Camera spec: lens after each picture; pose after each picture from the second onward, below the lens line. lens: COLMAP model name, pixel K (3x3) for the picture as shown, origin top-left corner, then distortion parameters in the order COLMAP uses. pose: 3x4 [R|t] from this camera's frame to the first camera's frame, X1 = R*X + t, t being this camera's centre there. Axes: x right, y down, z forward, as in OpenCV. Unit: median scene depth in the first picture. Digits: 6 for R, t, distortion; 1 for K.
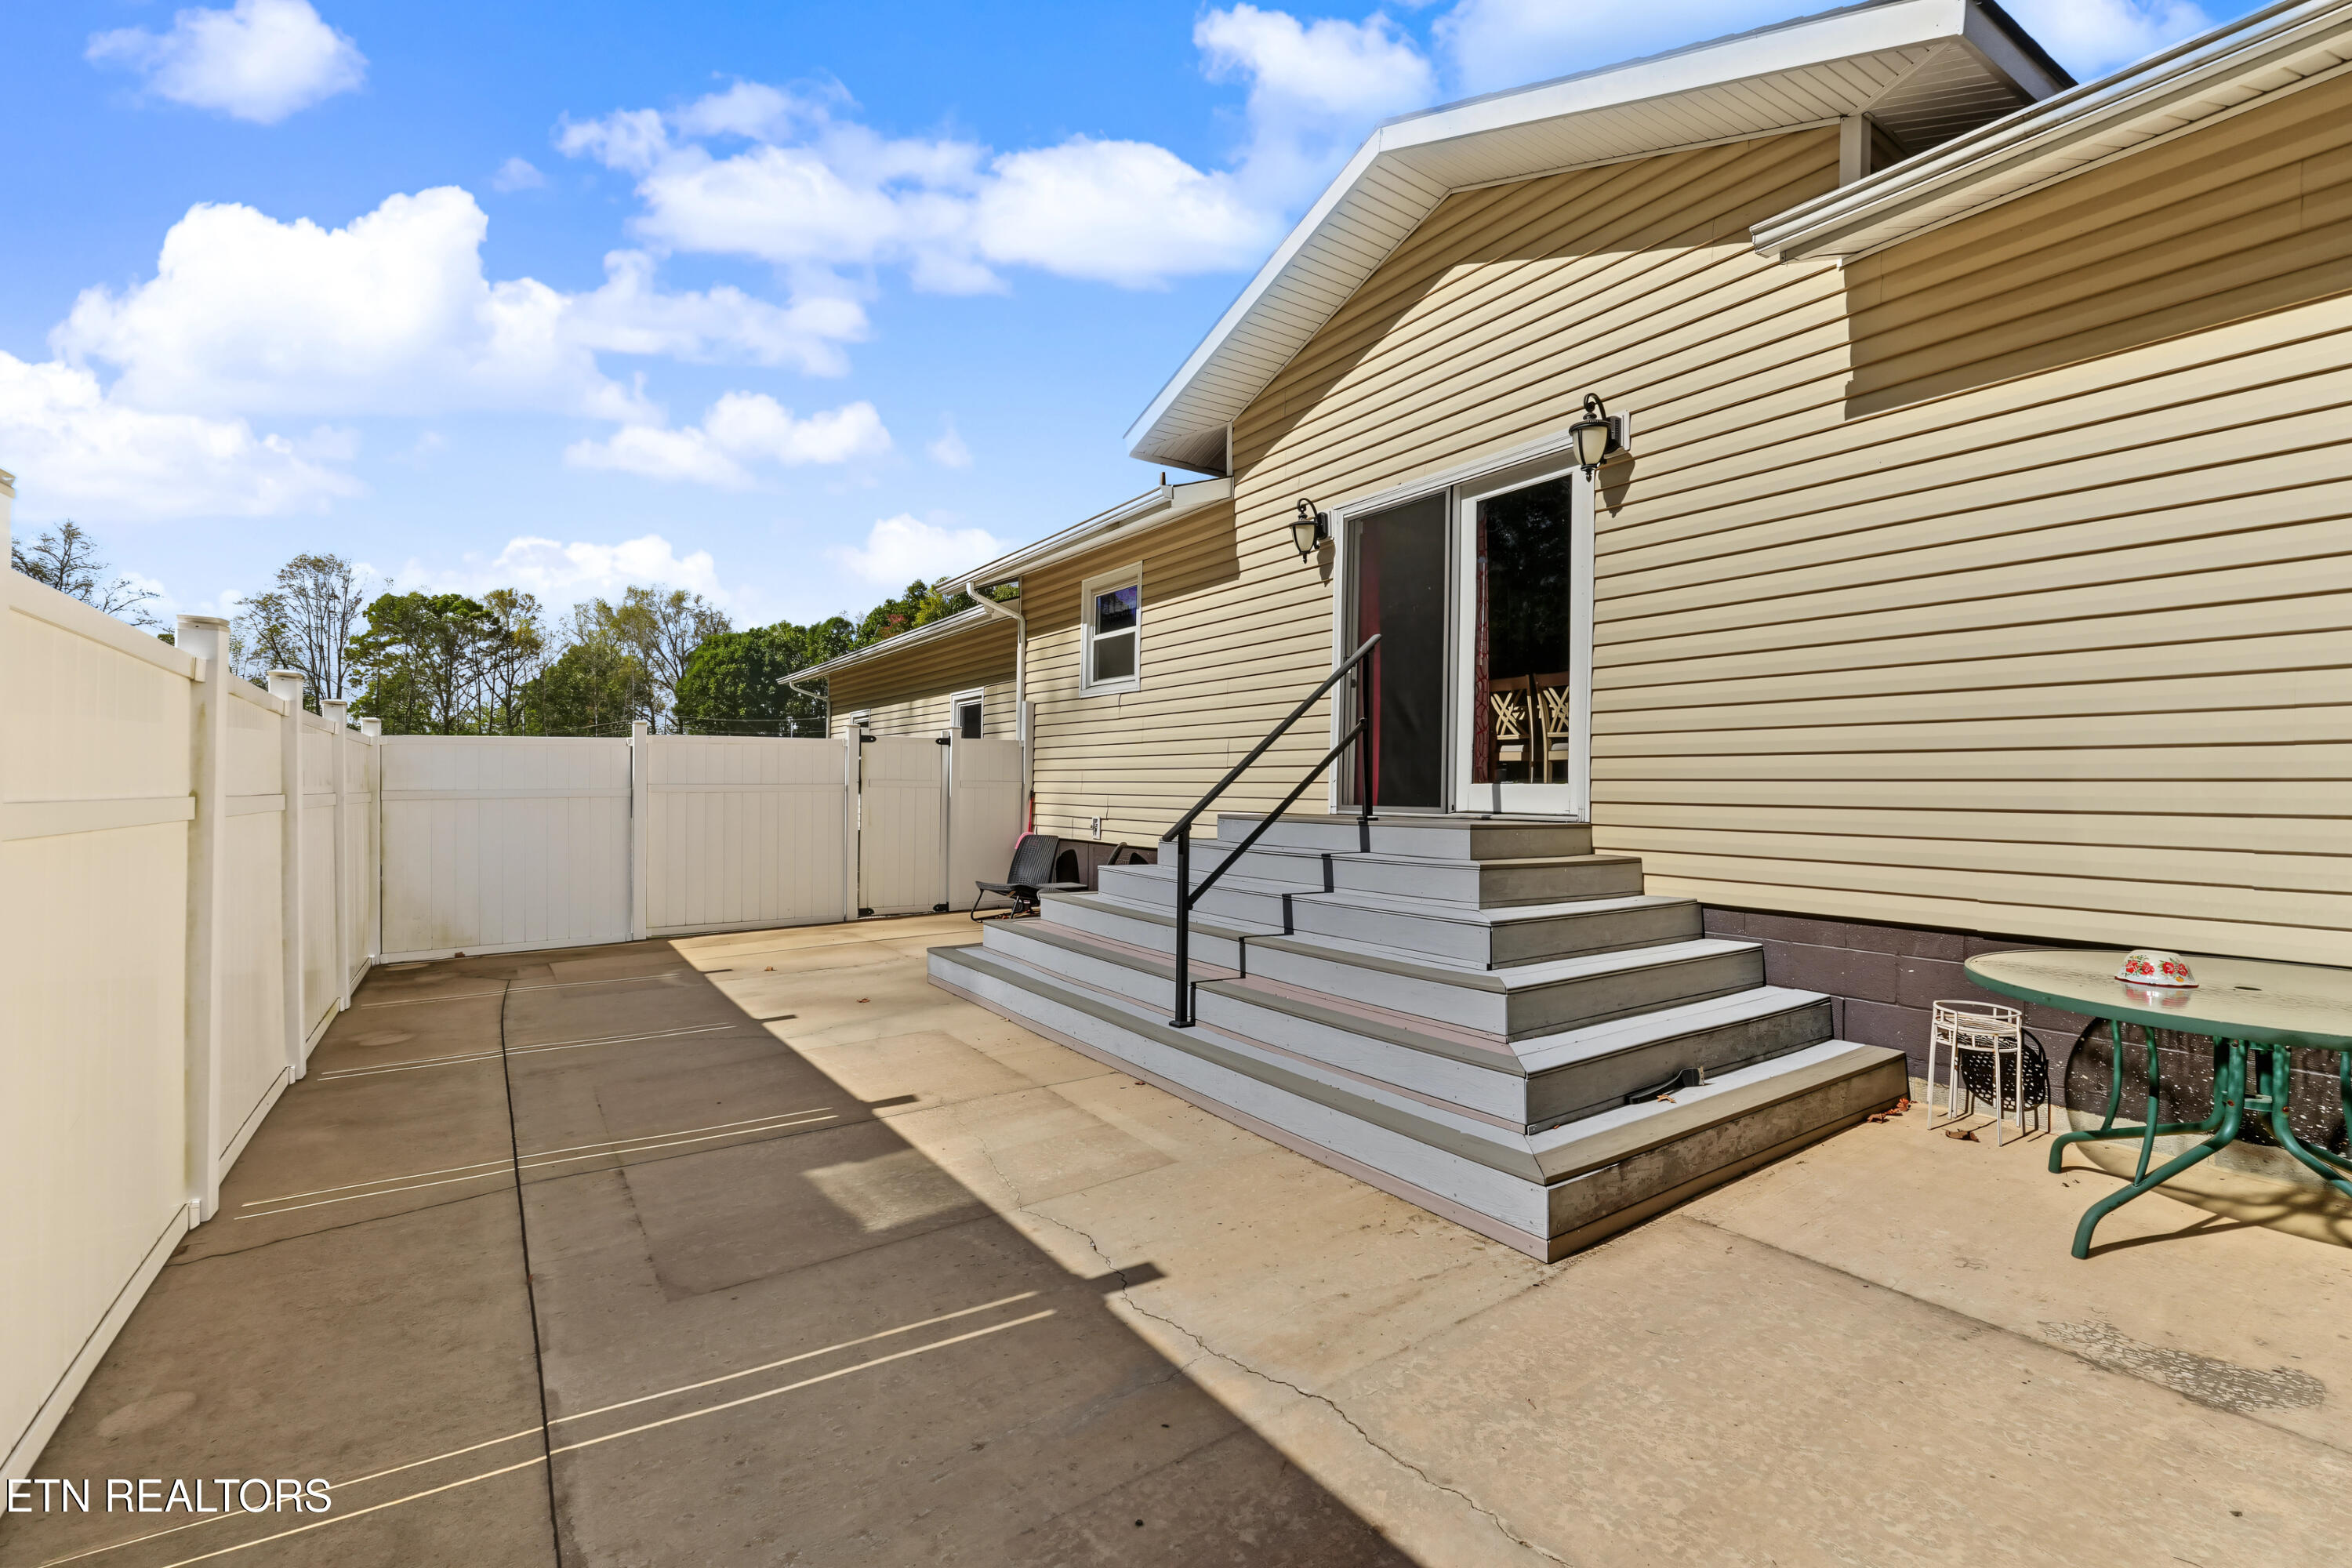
lens RADIAL K [[1012.2, 0, 1172.7], [0, 1012.2, 787.0], [0, 0, 1]] dist [-0.000834, -0.000289]
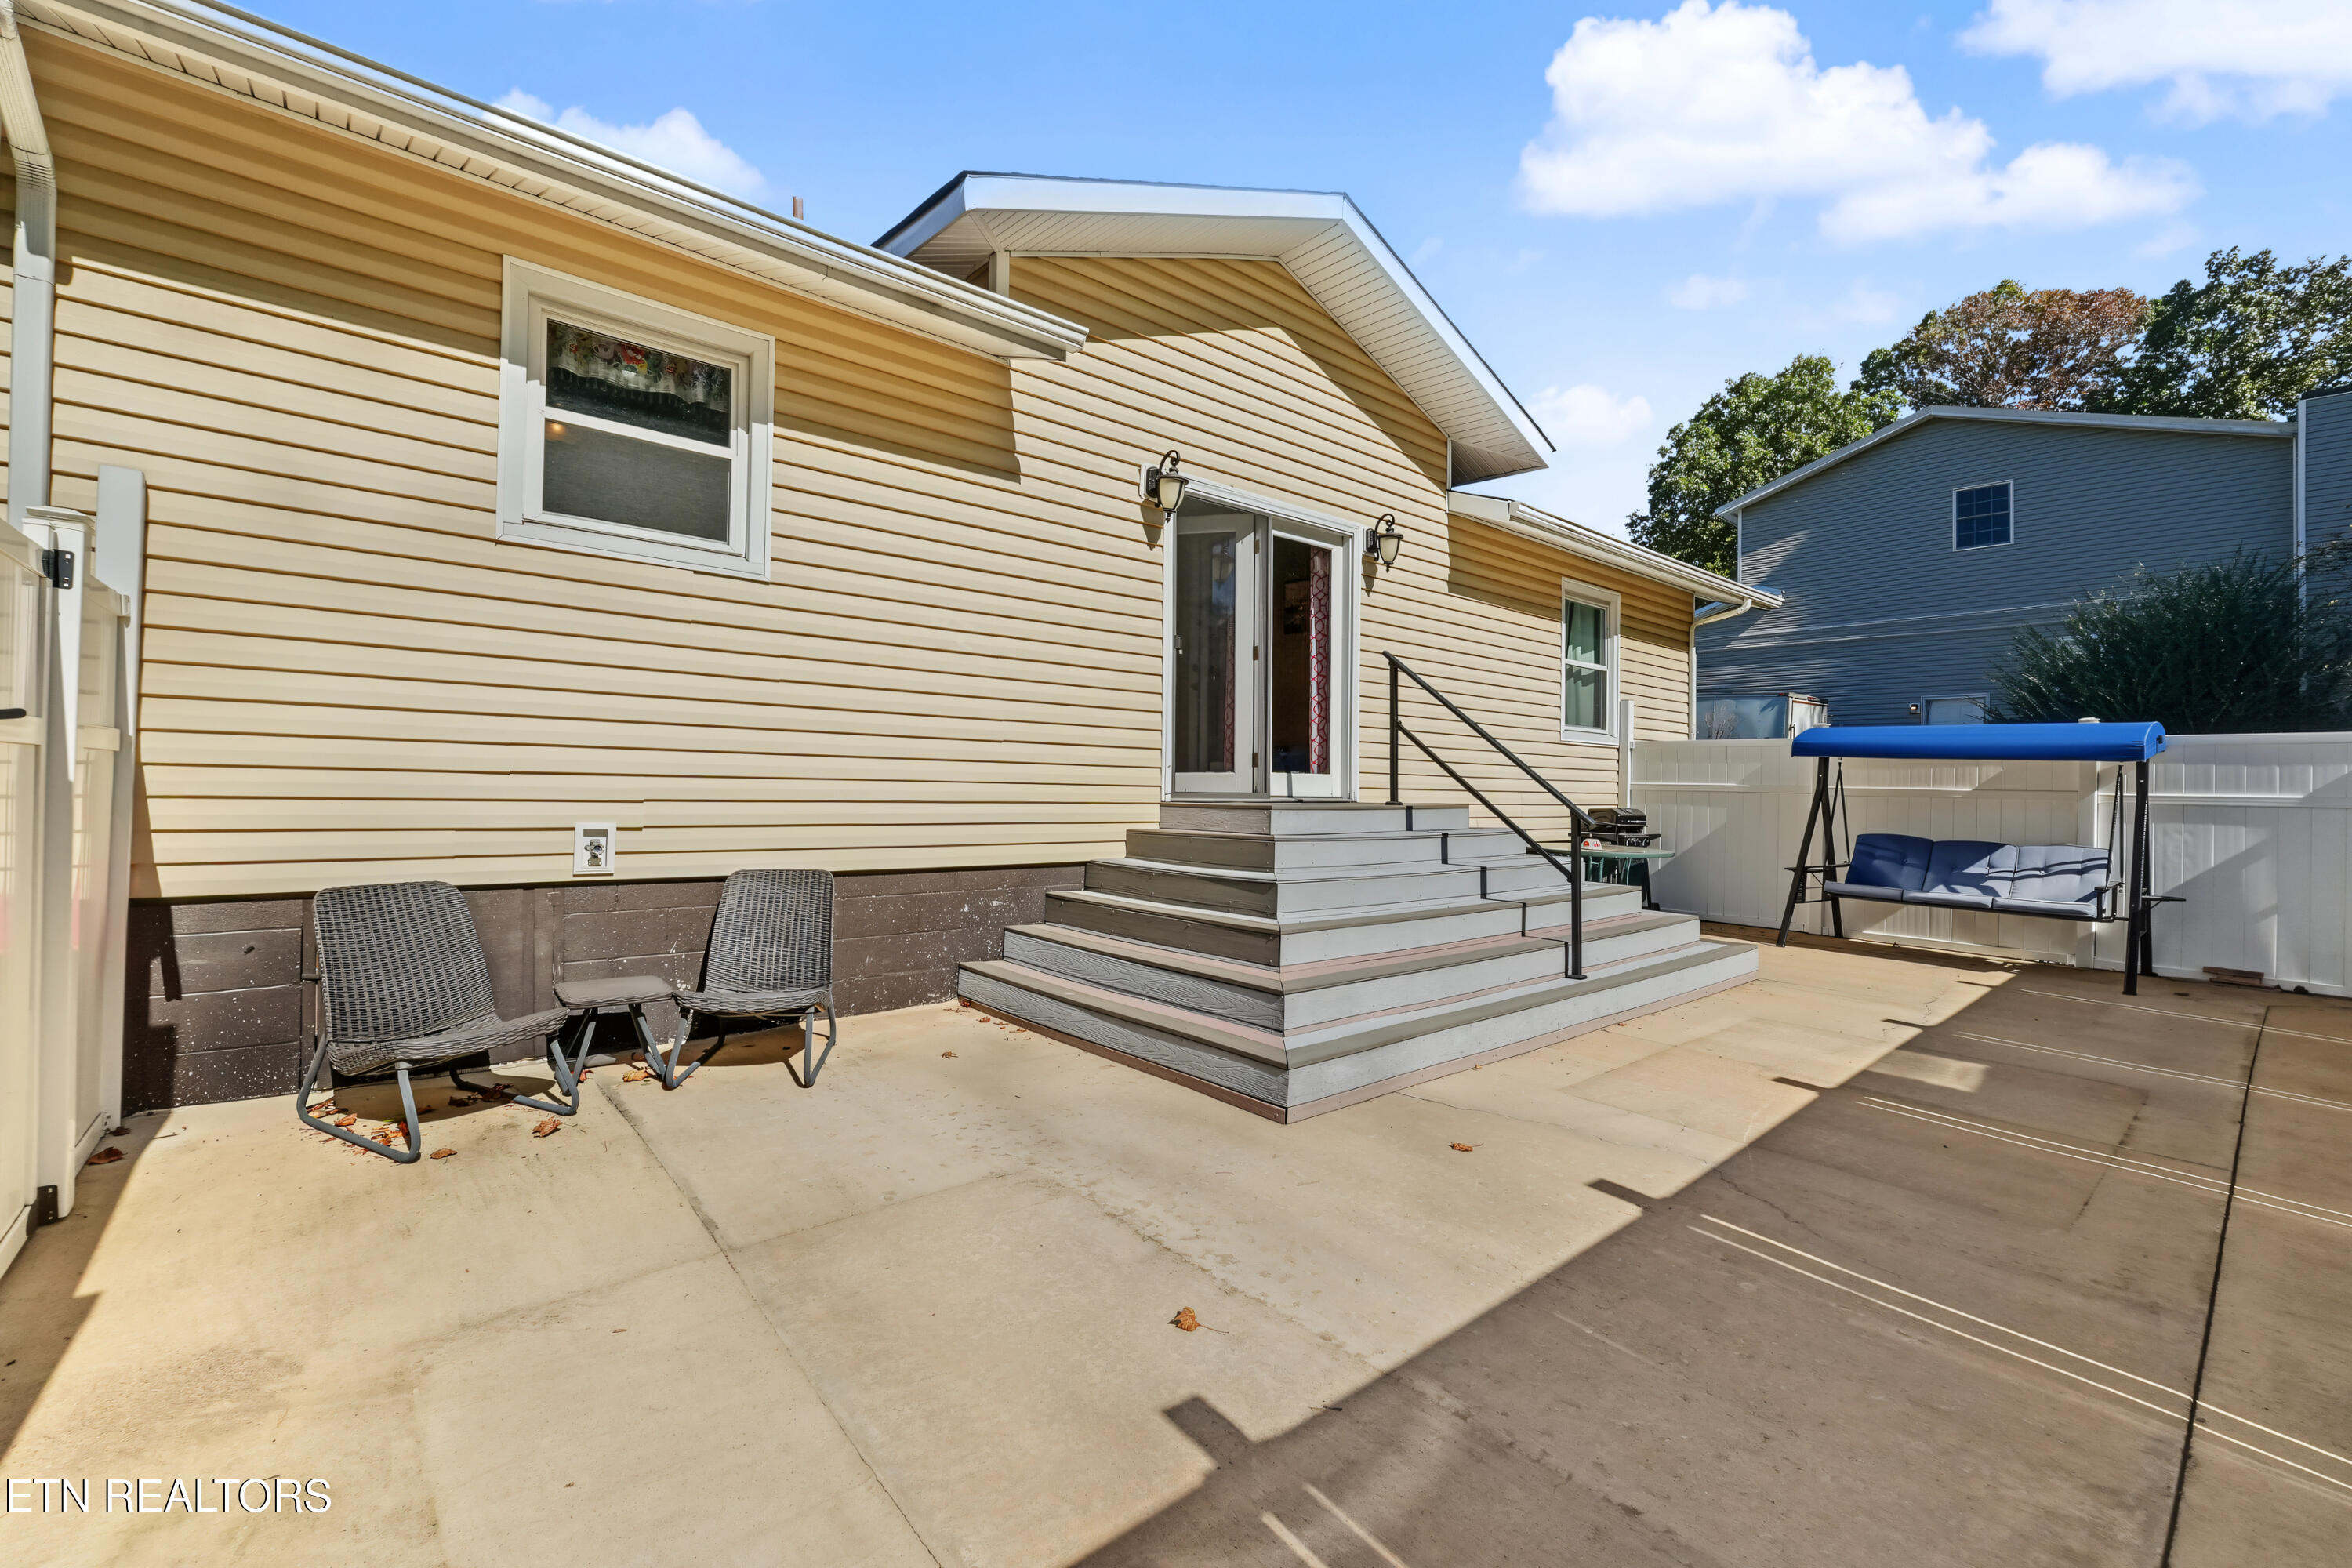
lens RADIAL K [[1024.8, 0, 1173.7], [0, 1024.8, 788.3], [0, 0, 1]] dist [-0.001780, -0.000029]
pose [[-0.128583, -0.014058, 0.991599, -1.051259], [-0.021693, 0.999700, 0.011360, 0.005157], [-0.991461, -0.020050, -0.128849, 1.510340]]
